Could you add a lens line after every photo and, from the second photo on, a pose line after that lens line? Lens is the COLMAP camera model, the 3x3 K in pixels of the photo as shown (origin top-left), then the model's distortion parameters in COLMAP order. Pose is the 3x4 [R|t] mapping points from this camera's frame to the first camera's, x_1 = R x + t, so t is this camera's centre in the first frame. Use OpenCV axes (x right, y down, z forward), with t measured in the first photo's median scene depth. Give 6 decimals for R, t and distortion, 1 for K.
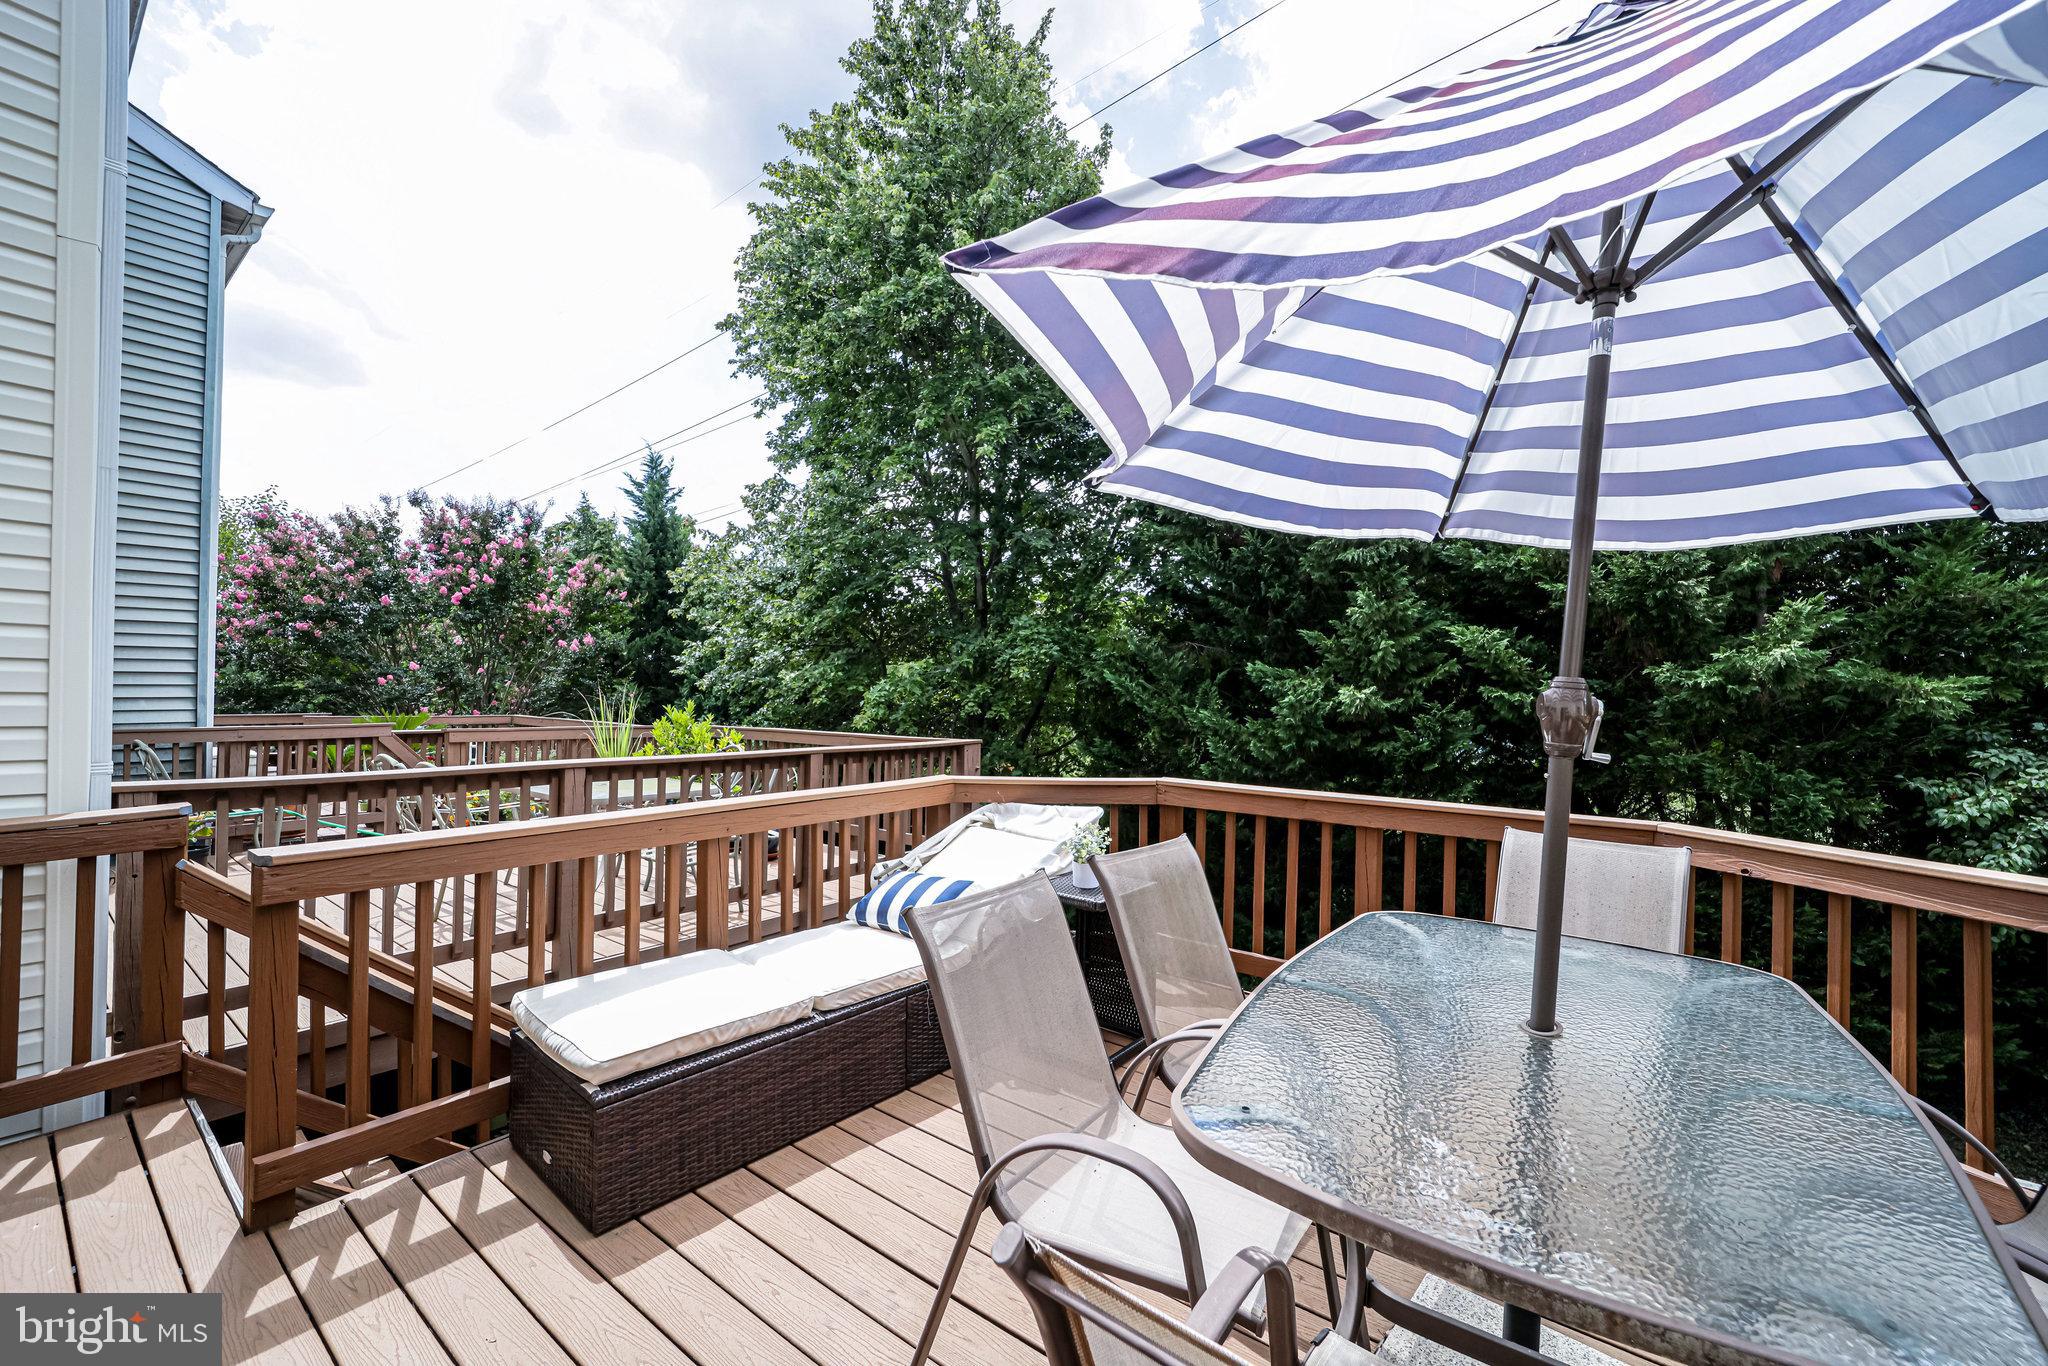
lens RADIAL K [[830.2, 0, 993.4], [0, 830.2, 686.6], [0, 0, 1]] dist [0.007160, -0.010275]
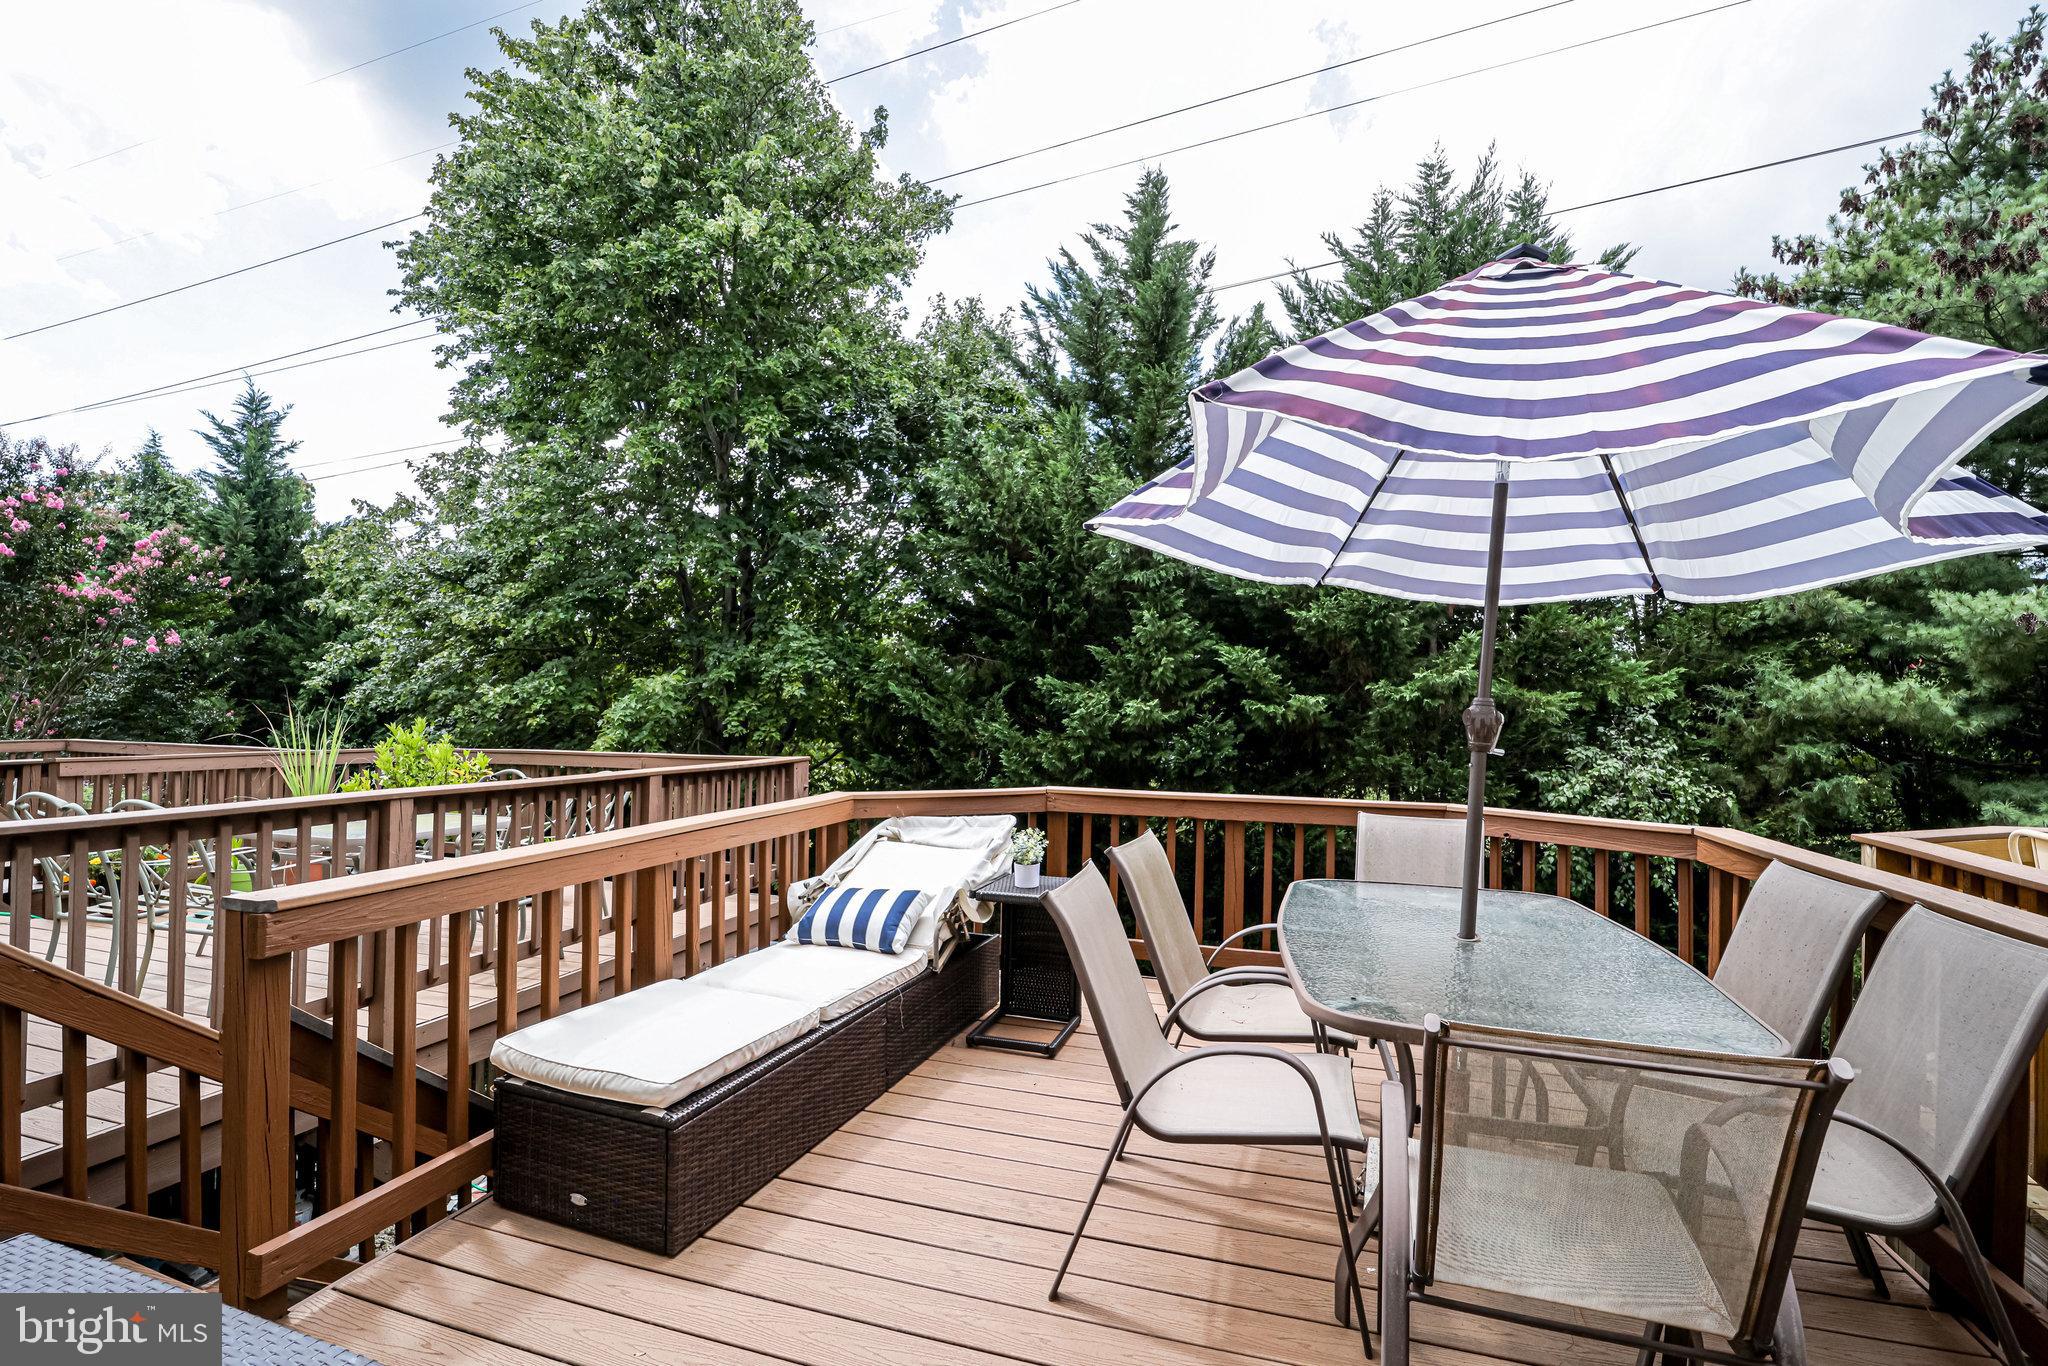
lens RADIAL K [[905.9, 0, 1024.9], [0, 905.9, 695.2], [0, 0, 1]] dist [-0.020825, -0.000168]
pose [[0.935243, 0.001028, 0.354006, -0.116549], [0.000222, 0.999994, -0.003490, -0.001768], [-0.354007, 0.003343, 0.935237, -0.038860]]
